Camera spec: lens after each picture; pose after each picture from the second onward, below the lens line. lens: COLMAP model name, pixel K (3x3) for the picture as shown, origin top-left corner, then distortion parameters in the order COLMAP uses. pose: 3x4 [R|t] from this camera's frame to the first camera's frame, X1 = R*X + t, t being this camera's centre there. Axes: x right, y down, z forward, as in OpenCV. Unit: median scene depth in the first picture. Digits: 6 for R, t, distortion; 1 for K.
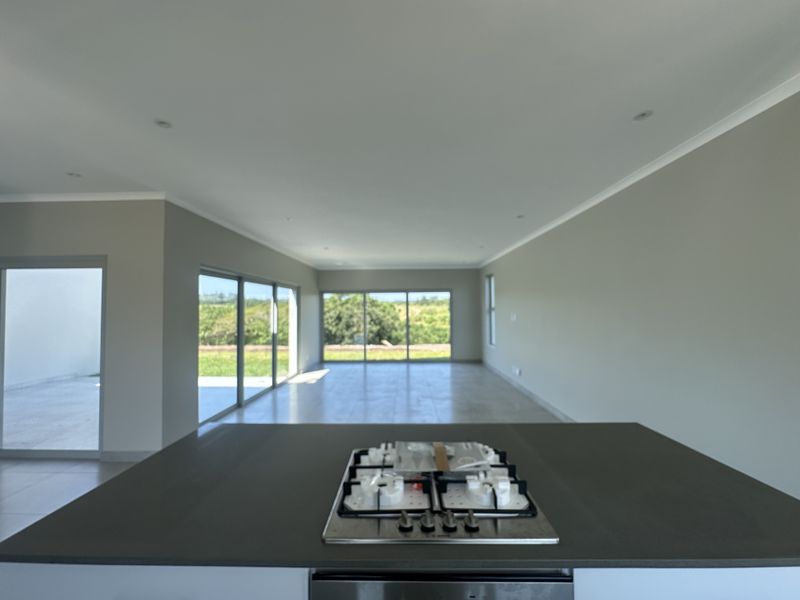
lens RADIAL K [[328.9, 0, 400.0], [0, 328.9, 300.0], [0, 0, 1]] dist [-0.026182, 0.008113]
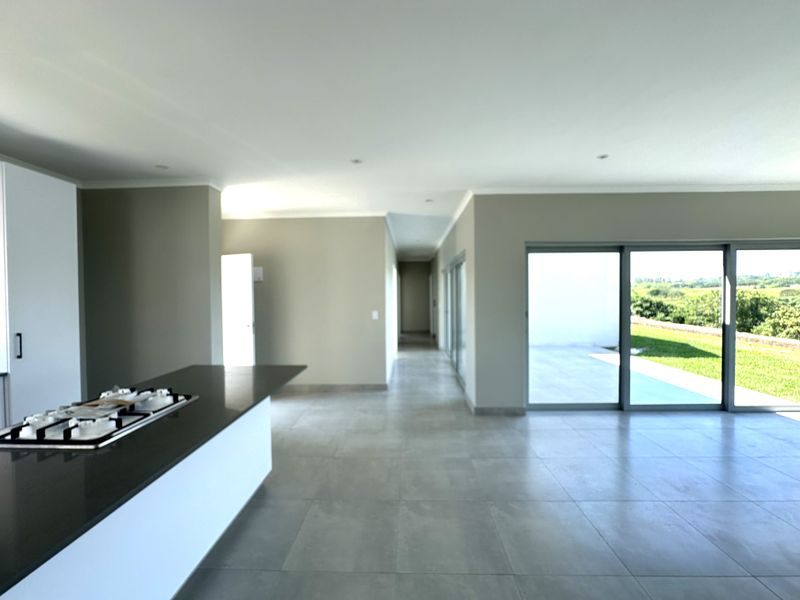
lens RADIAL K [[328.9, 0, 400.0], [0, 328.9, 300.0], [0, 0, 1]] dist [-0.026182, 0.008113]
pose [[-0.010557, 0.026860, -0.999583, 0.167054], [0.038791, 0.998898, 0.026432, 0.009147], [0.999192, -0.038496, -0.011588, 0.265746]]
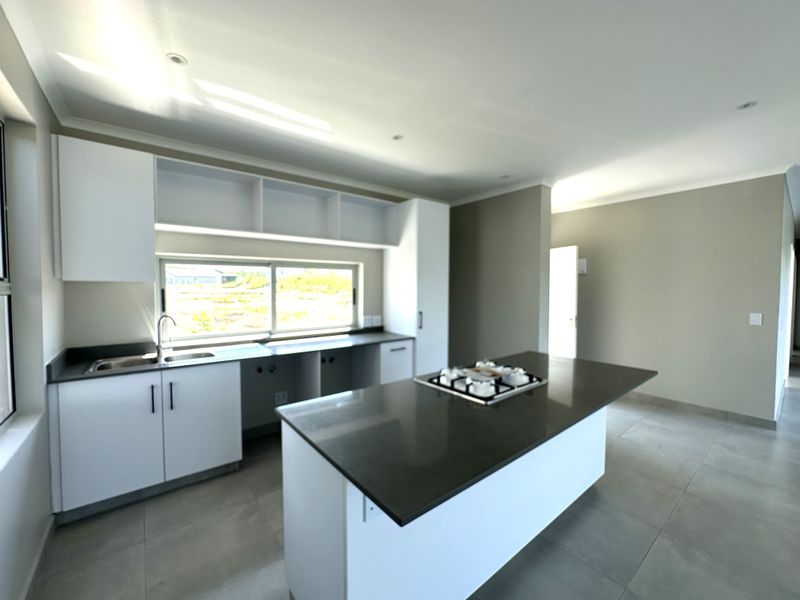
lens RADIAL K [[328.9, 0, 400.0], [0, 328.9, 300.0], [0, 0, 1]] dist [-0.026182, 0.008113]
pose [[-0.772972, 0.030187, -0.633721, 0.182129], [0.021893, 0.999542, 0.020908, 0.007918], [0.634062, 0.002288, -0.773279, 0.245266]]
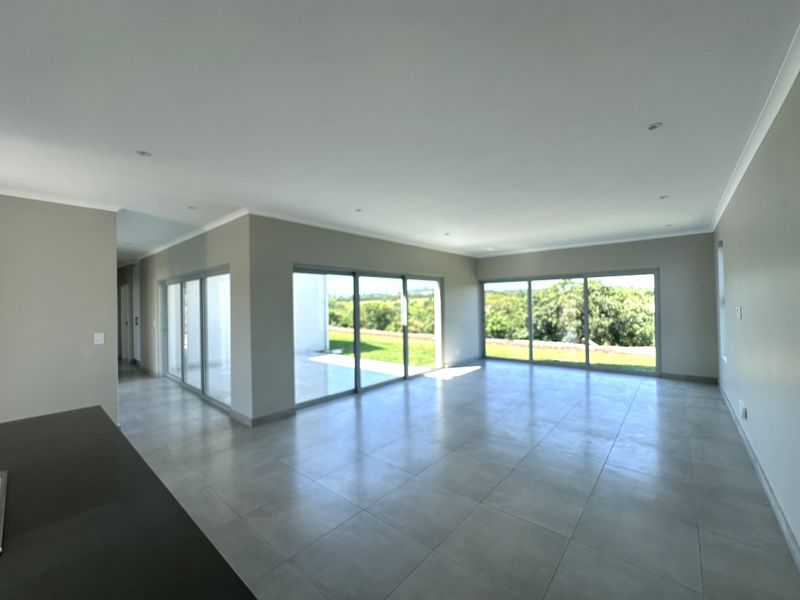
lens RADIAL K [[328.9, 0, 400.0], [0, 328.9, 300.0], [0, 0, 1]] dist [-0.026182, 0.008113]
pose [[0.770337, -0.012030, -0.637524, 0.175139], [0.030396, 0.999378, 0.017870, 0.003026], [0.636912, -0.033144, 0.770223, 0.147498]]
